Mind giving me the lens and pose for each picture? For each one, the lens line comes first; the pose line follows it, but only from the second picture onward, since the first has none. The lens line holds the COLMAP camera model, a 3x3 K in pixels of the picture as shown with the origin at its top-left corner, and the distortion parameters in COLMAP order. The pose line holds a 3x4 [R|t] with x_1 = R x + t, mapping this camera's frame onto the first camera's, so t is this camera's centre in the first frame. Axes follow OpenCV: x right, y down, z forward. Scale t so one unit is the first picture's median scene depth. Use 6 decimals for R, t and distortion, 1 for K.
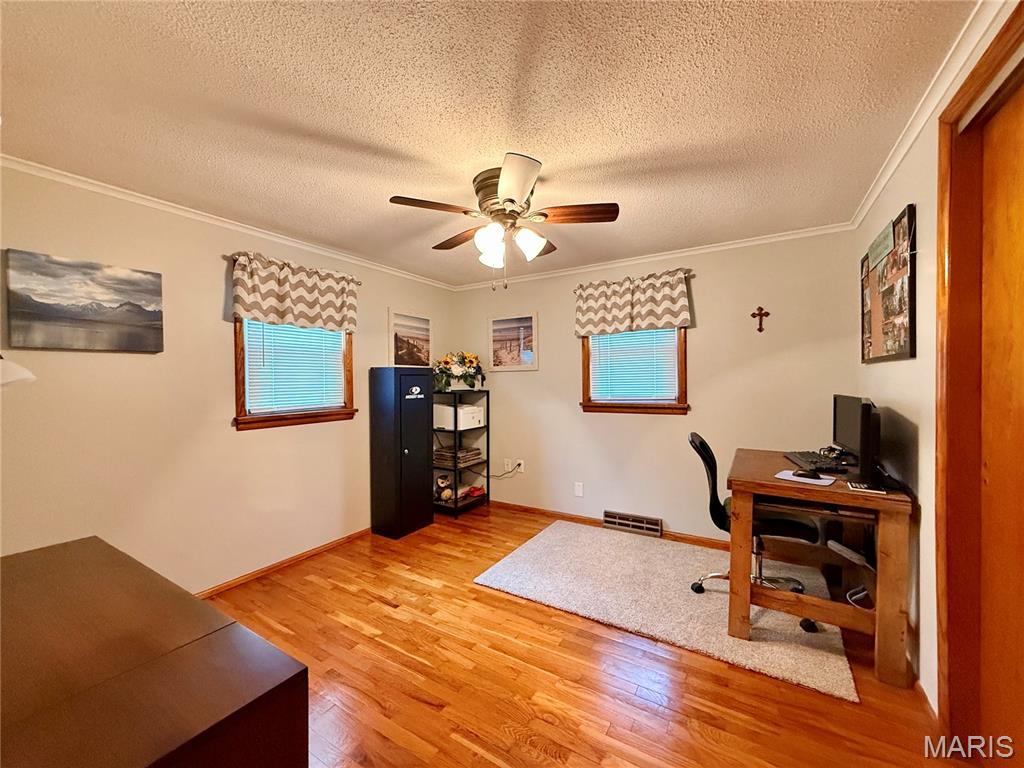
lens RADIAL K [[407.9, 0, 510.2], [0, 407.9, 383.7], [0, 0, 1]] dist [0.000663, -0.000002]
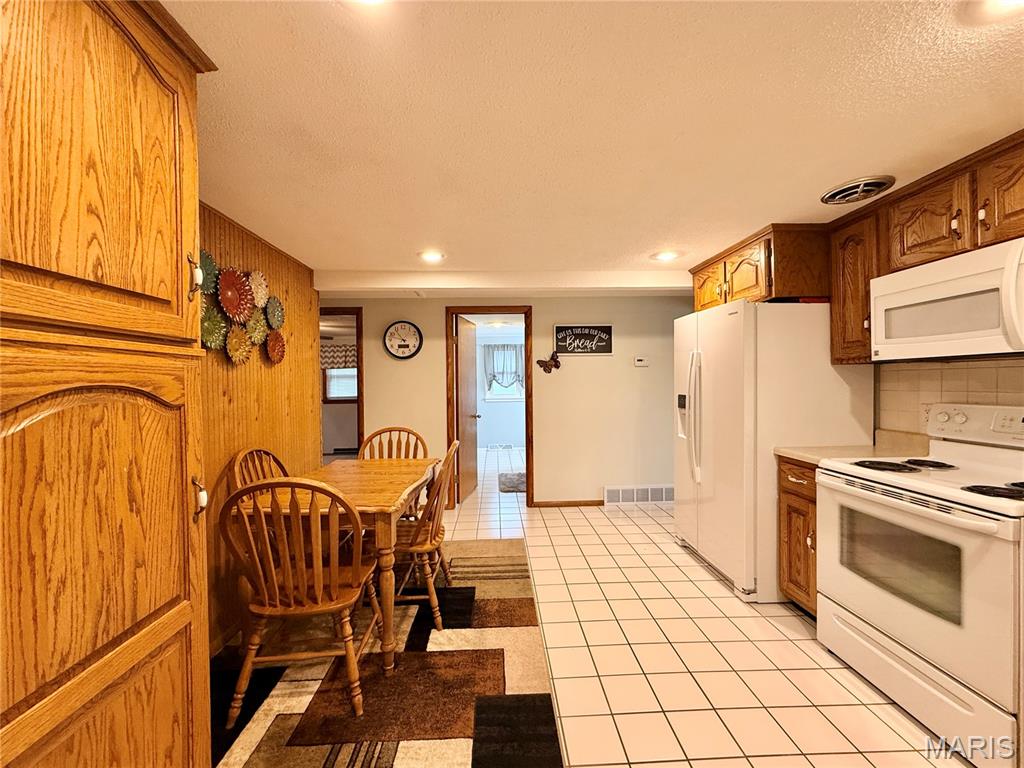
lens RADIAL K [[407.9, 0, 510.2], [0, 407.9, 383.7], [0, 0, 1]] dist [0.000663, -0.000002]
pose [[0.823640, -0.003149, 0.567104, -0.216172], [0.010830, 0.999890, -0.010177, -0.003426], [-0.567009, 0.014524, 0.823584, -1.256892]]
